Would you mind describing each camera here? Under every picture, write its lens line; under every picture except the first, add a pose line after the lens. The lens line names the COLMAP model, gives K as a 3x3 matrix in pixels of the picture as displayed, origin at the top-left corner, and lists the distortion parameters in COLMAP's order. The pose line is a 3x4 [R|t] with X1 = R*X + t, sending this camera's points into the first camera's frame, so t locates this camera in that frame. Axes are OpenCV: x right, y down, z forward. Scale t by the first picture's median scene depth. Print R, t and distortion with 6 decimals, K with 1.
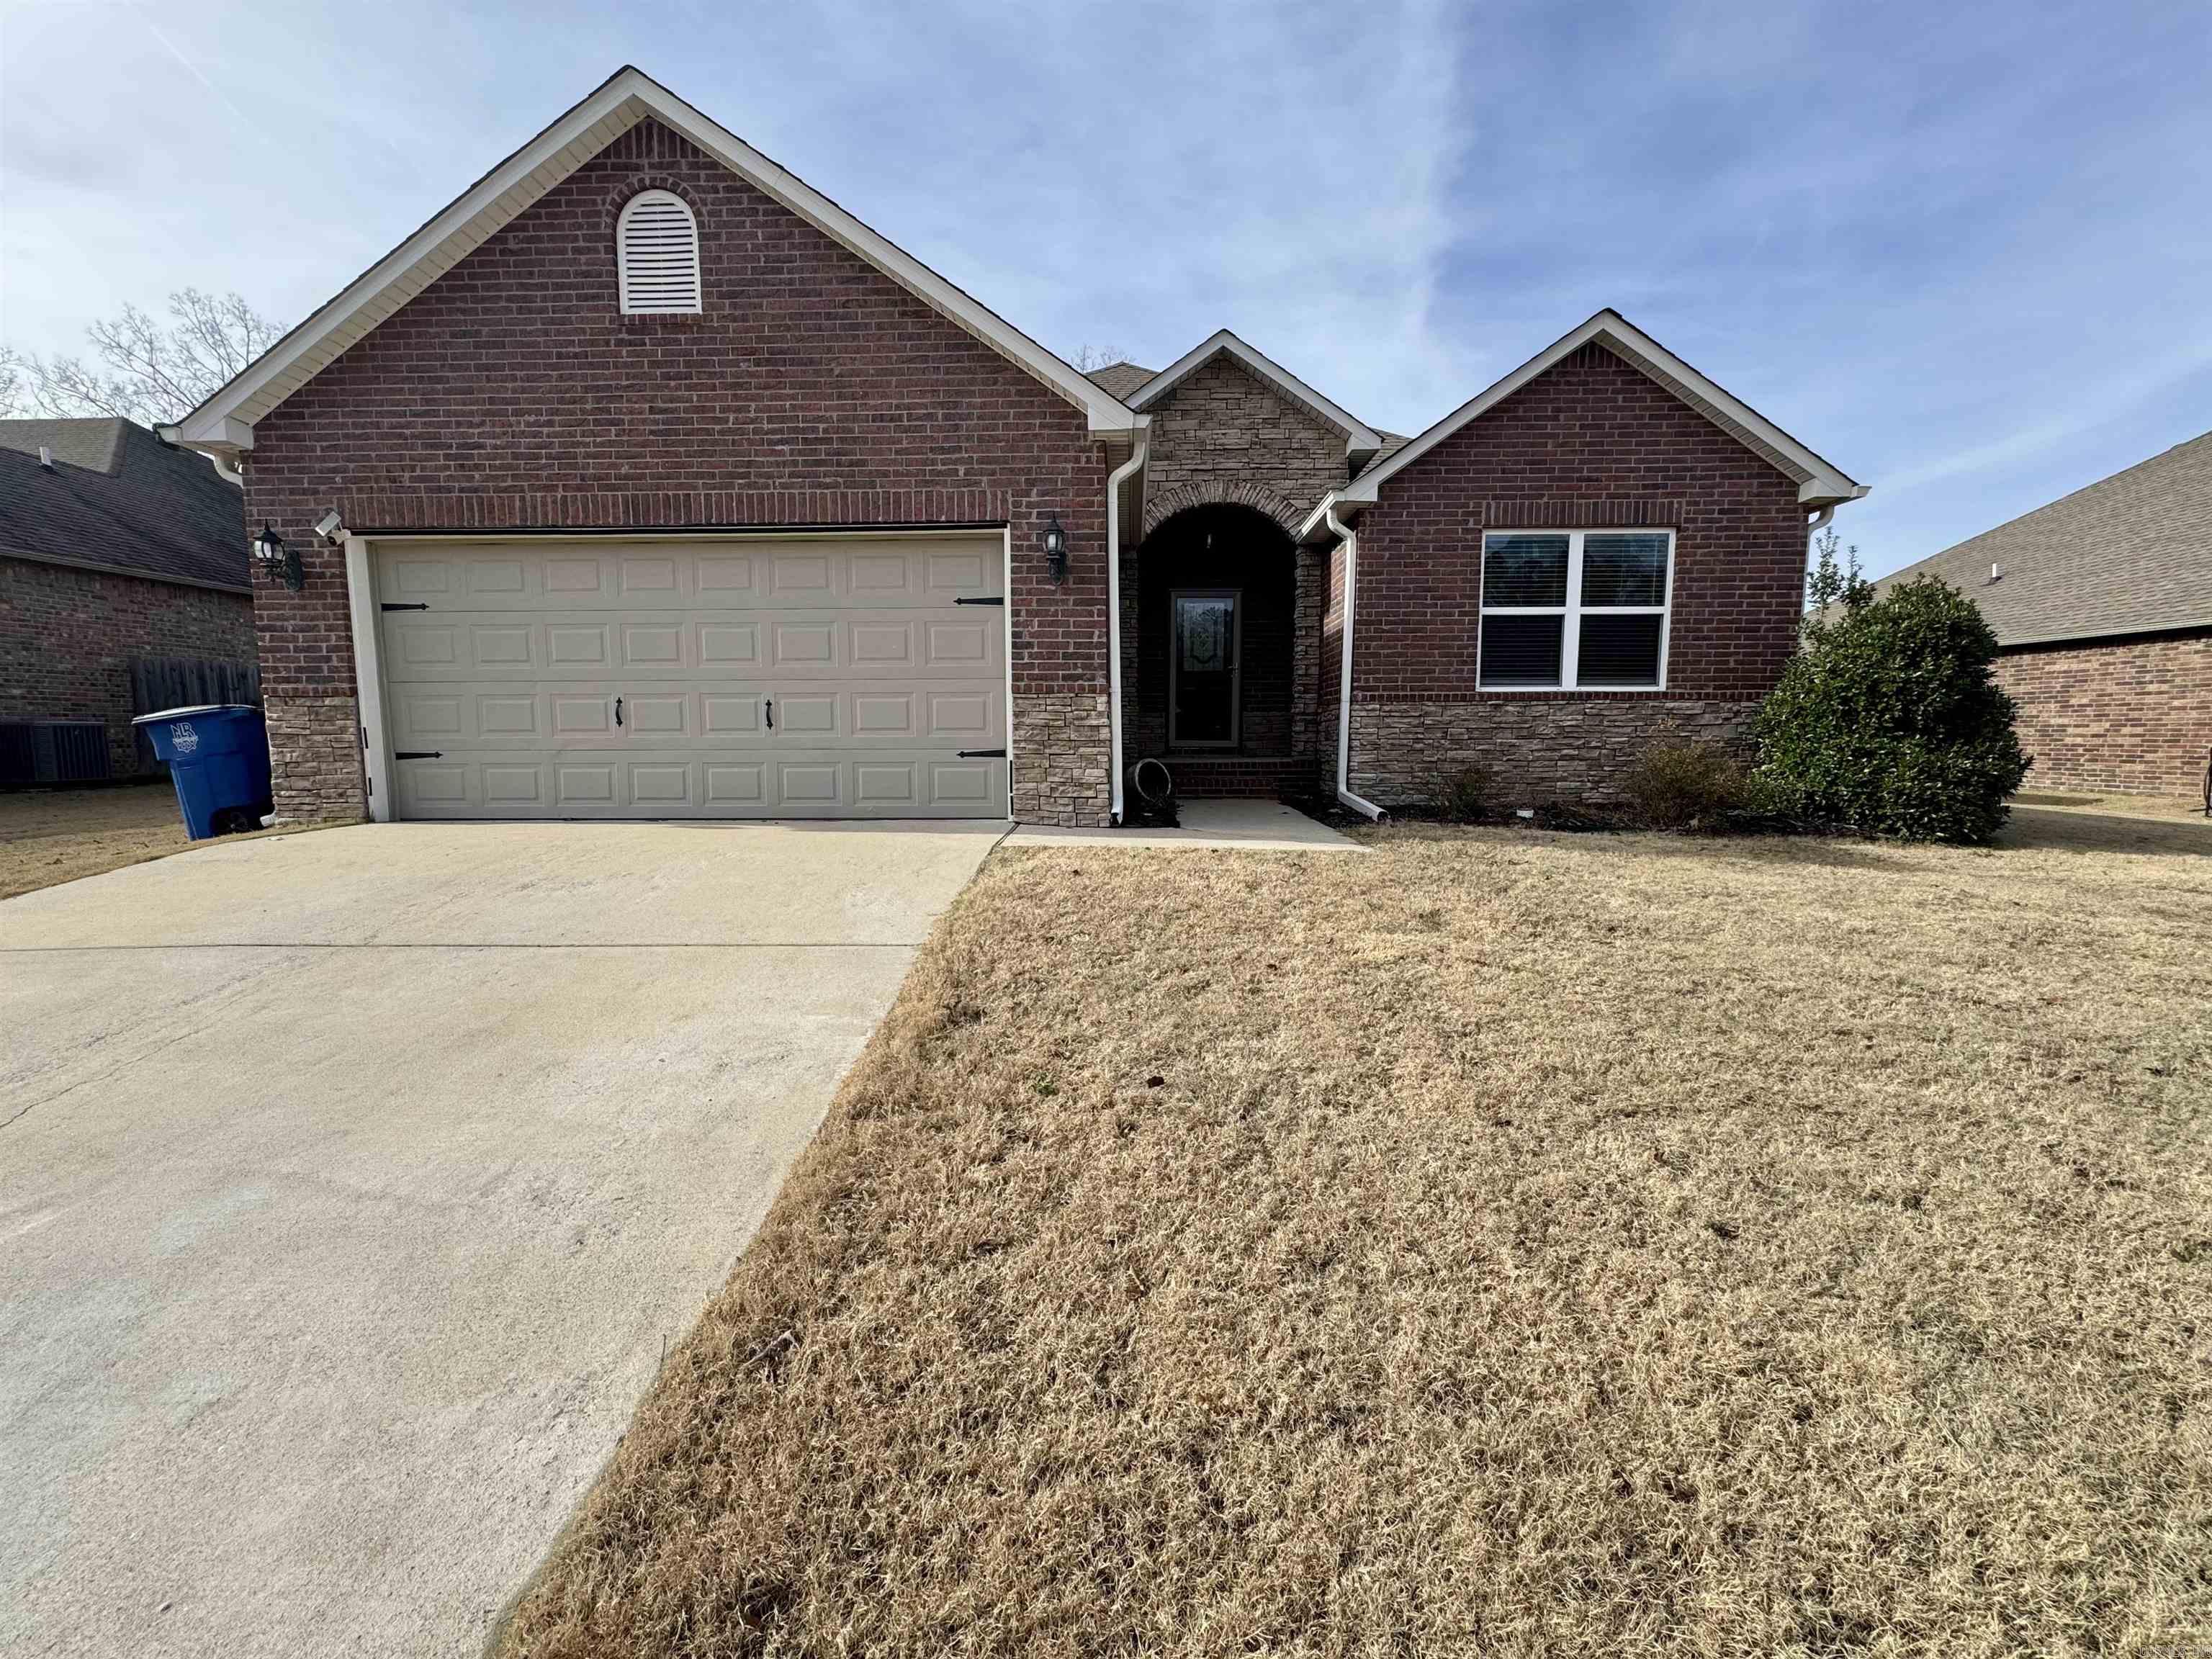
lens RADIAL K [[879.4, 0, 1101.9], [0, 879.4, 828.4], [0, 0, 1]] dist [-0.003375, 0.000544]
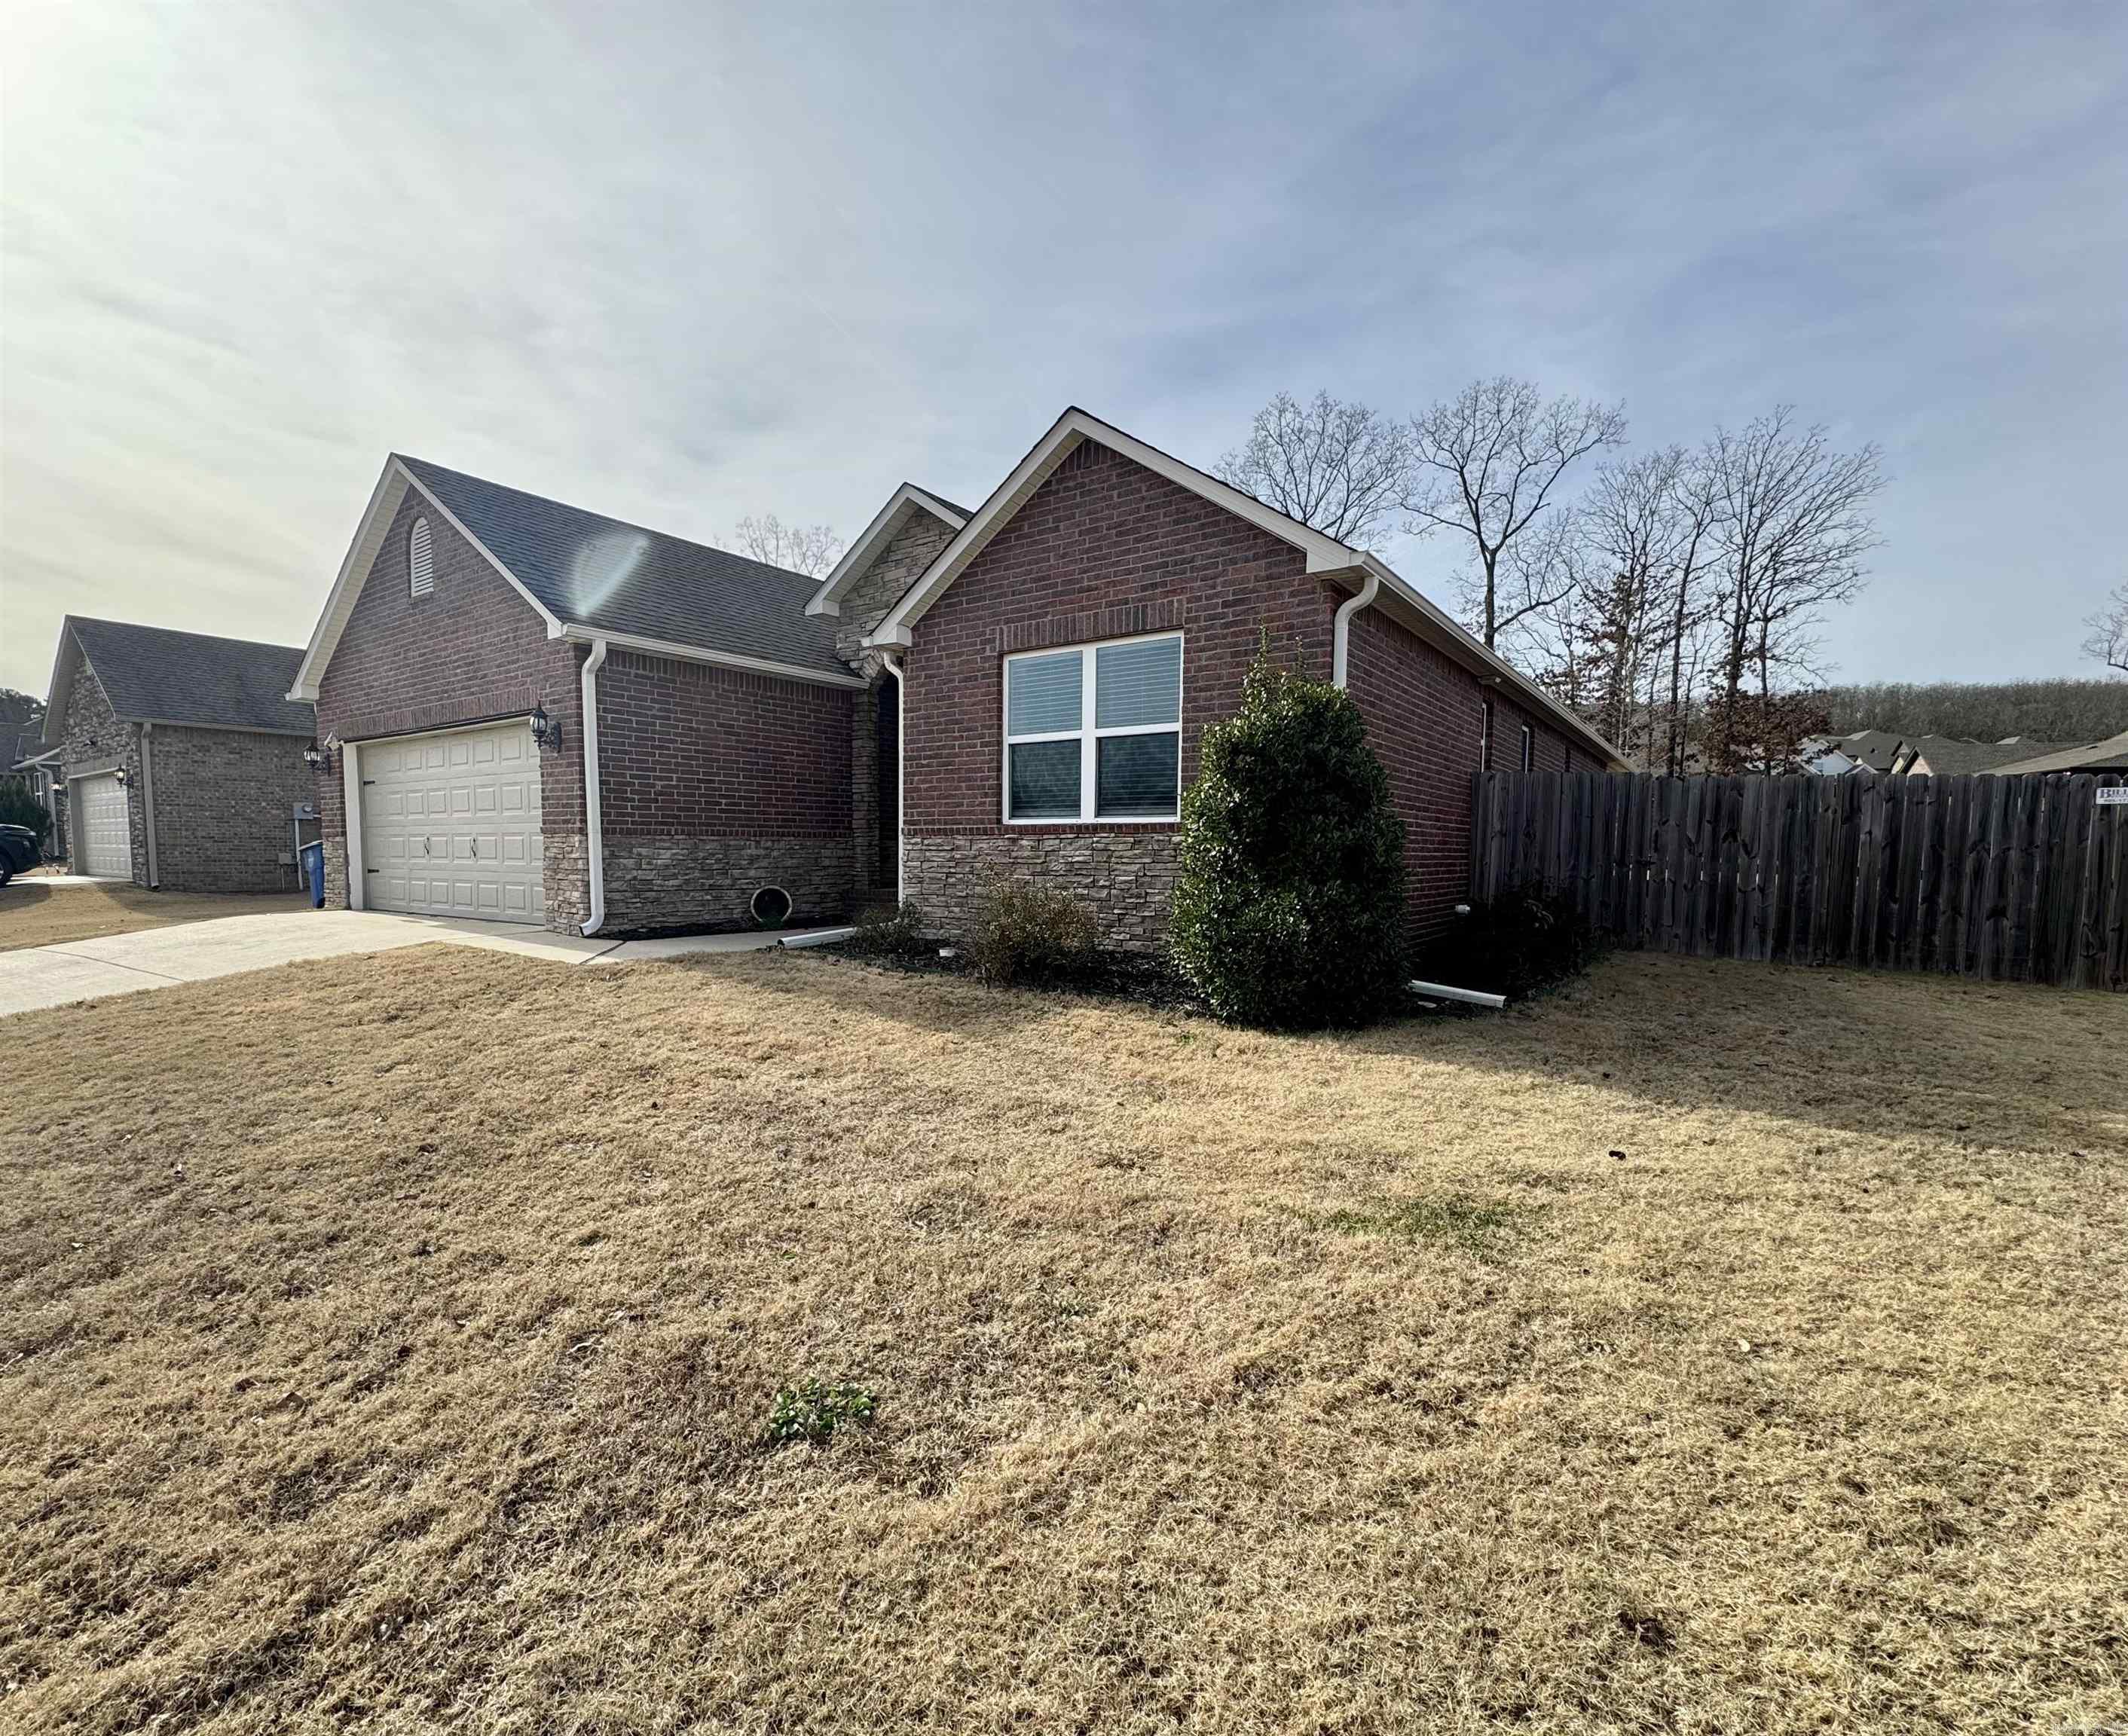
lens RADIAL K [[974.6, 0, 1014.4], [0, 974.6, 923.9], [0, 0, 1]] dist [-0.000891, -0.000034]
pose [[0.821138, 0.050083, -0.568528, 1.044631], [-0.068134, 0.997621, -0.010525, -0.038628], [0.566648, 0.047379, 0.822597, 0.147948]]
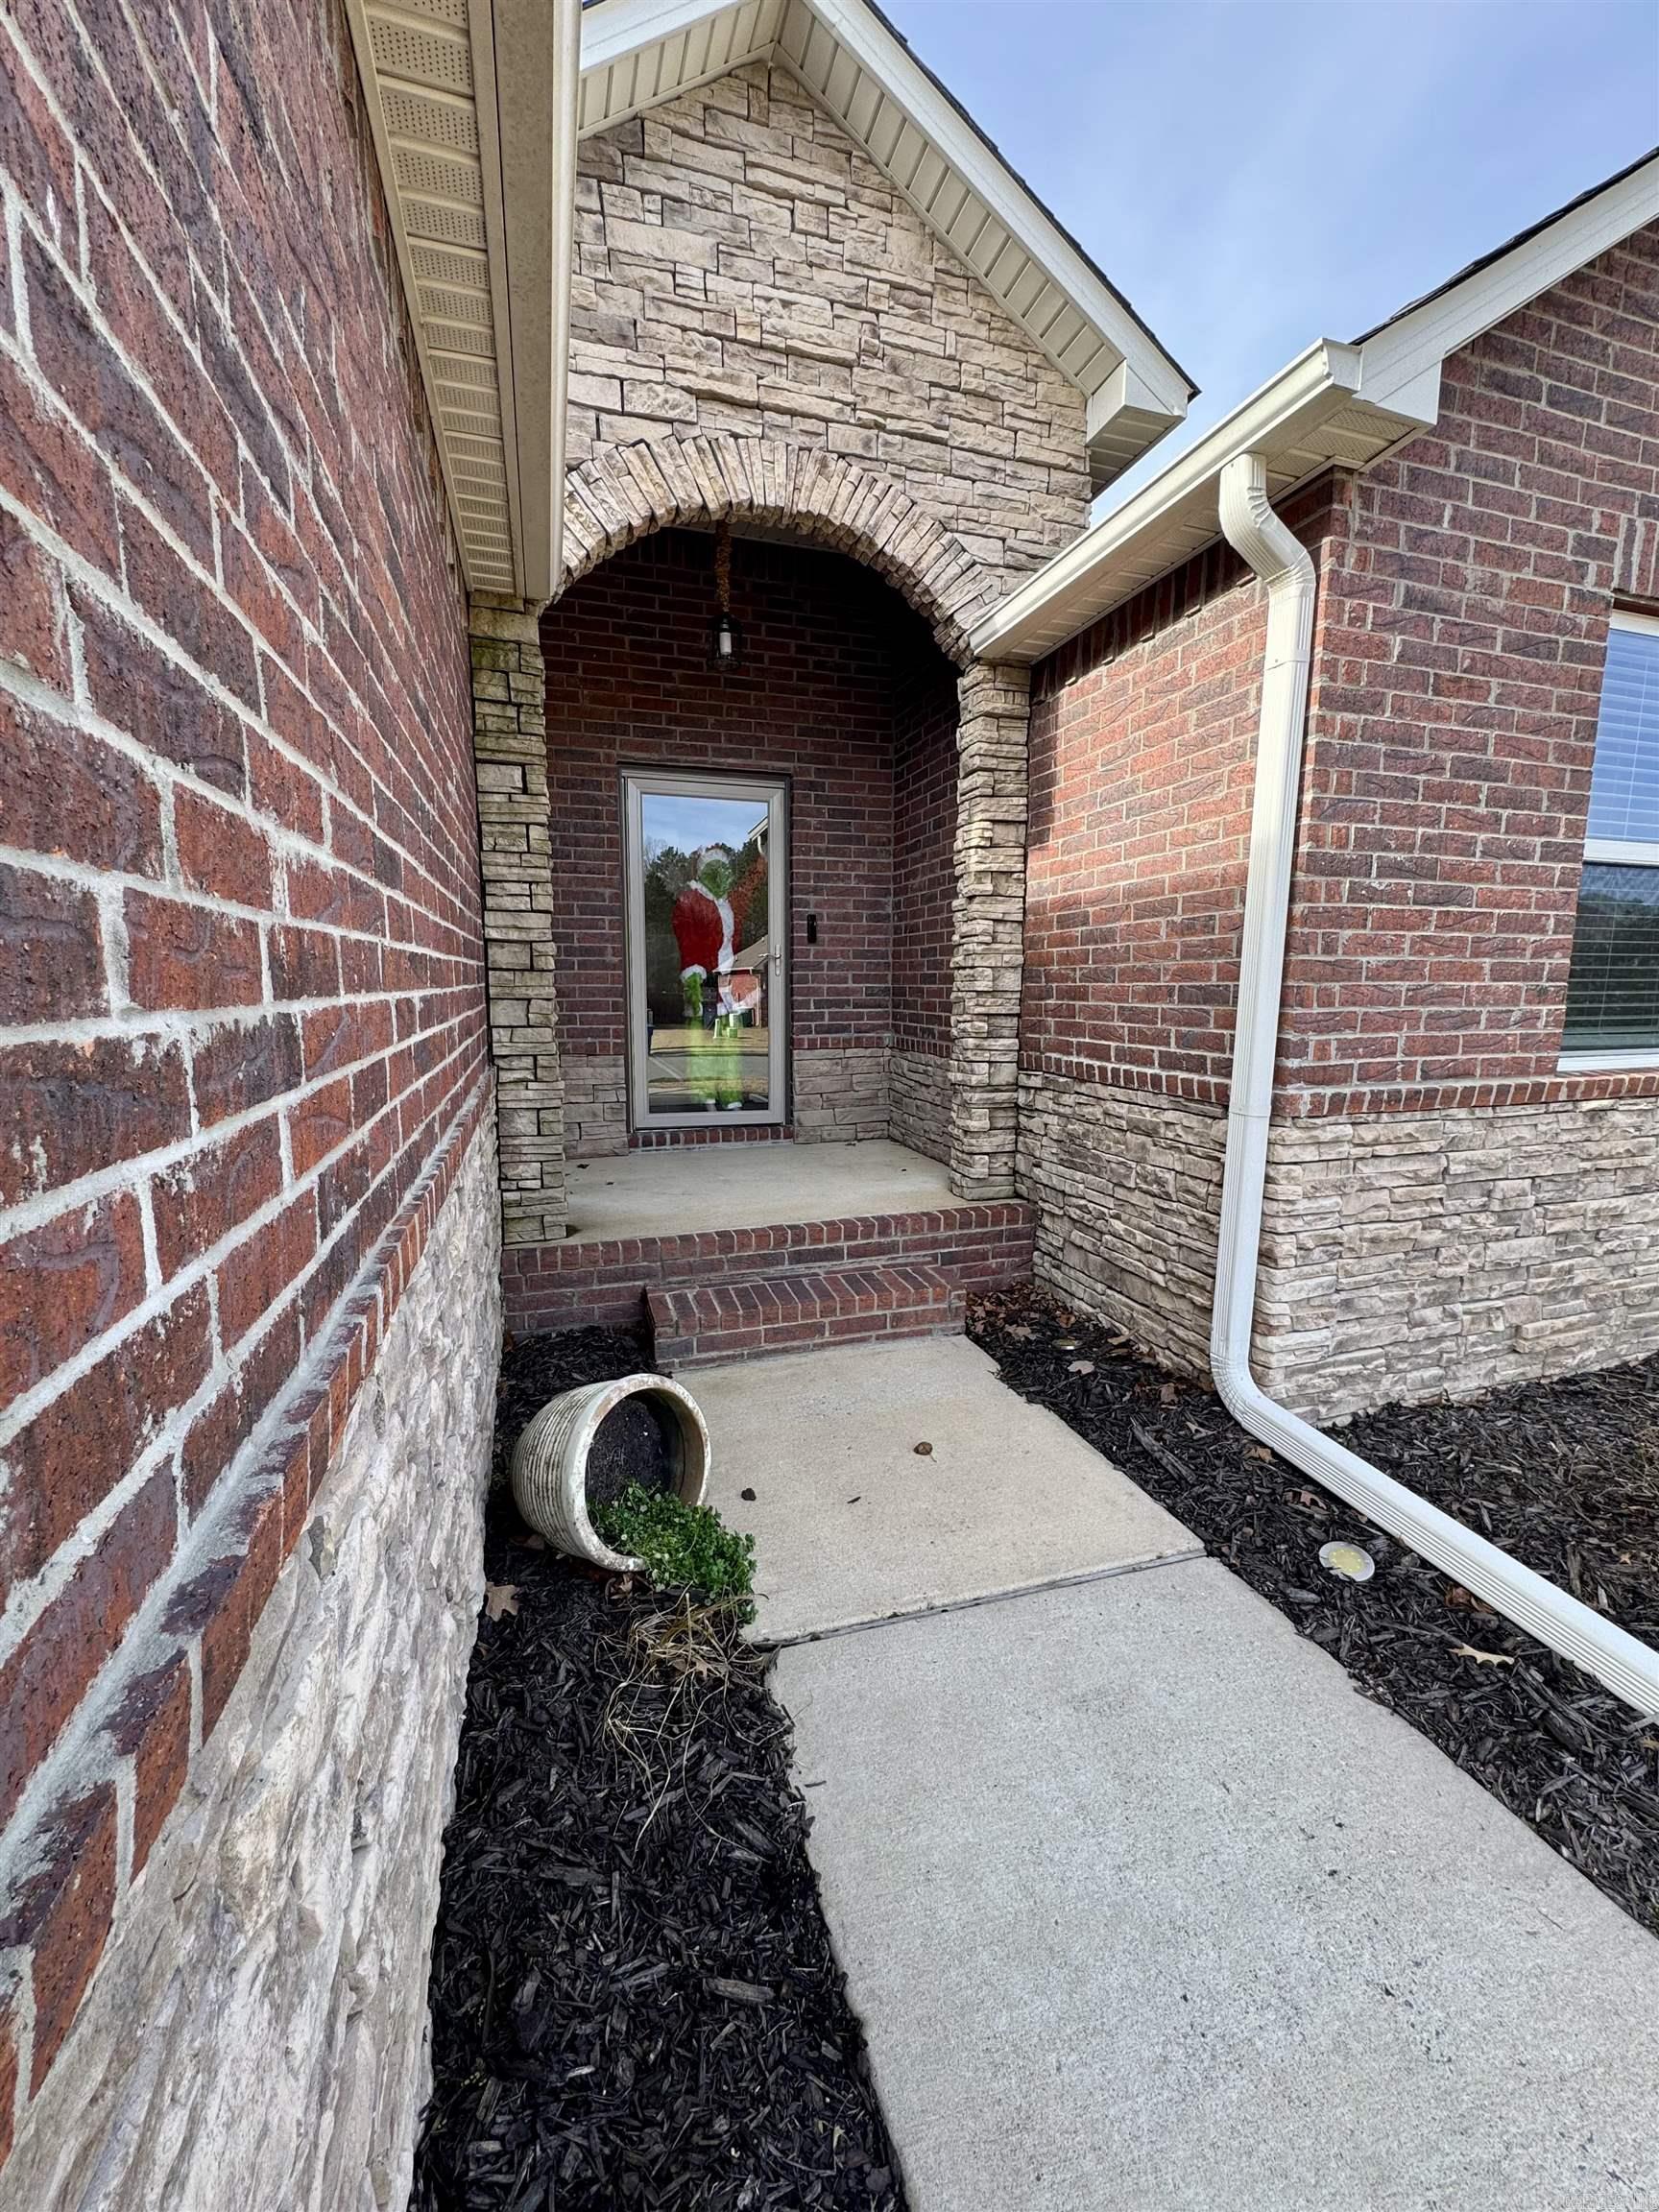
lens RADIAL K [[879.4, 0, 825.8], [0, 879.4, 1107.8], [0, 0, 1]] dist [-0.003375, 0.000544]
pose [[0.942122, -0.046502, 0.332031, 0.027407], [0.034569, 0.998529, 0.041761, -0.167268], [-0.333485, -0.027866, 0.942344, 0.761887]]
